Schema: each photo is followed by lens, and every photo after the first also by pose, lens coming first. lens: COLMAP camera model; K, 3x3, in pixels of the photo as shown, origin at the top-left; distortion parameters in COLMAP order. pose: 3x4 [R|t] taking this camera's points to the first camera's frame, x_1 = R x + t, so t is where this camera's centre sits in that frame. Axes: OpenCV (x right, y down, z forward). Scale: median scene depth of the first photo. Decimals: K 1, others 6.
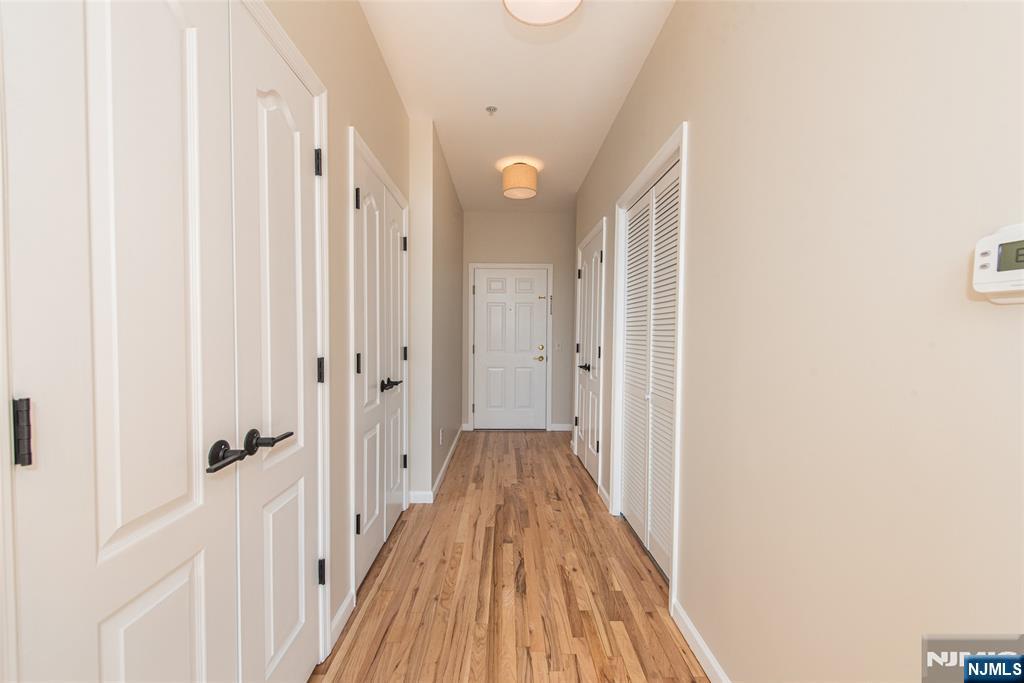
lens RADIAL K [[410.0, 0, 511.0], [0, 410.0, 345.2], [0, 0, 1]] dist [0.002466, -0.000228]
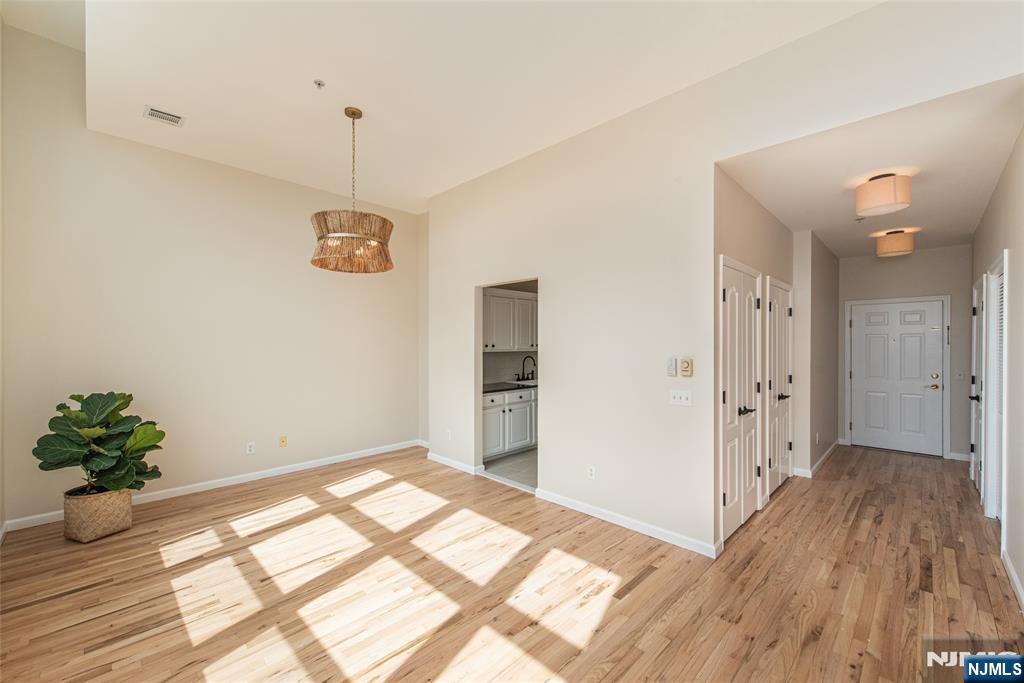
lens RADIAL K [[410.0, 0, 511.0], [0, 410.0, 345.2], [0, 0, 1]] dist [0.002466, -0.000228]
pose [[0.696549, -0.006387, -0.717481, 0.131120], [-0.016520, 0.999553, -0.024936, -0.052904], [0.717319, 0.029222, 0.696131, -0.887340]]
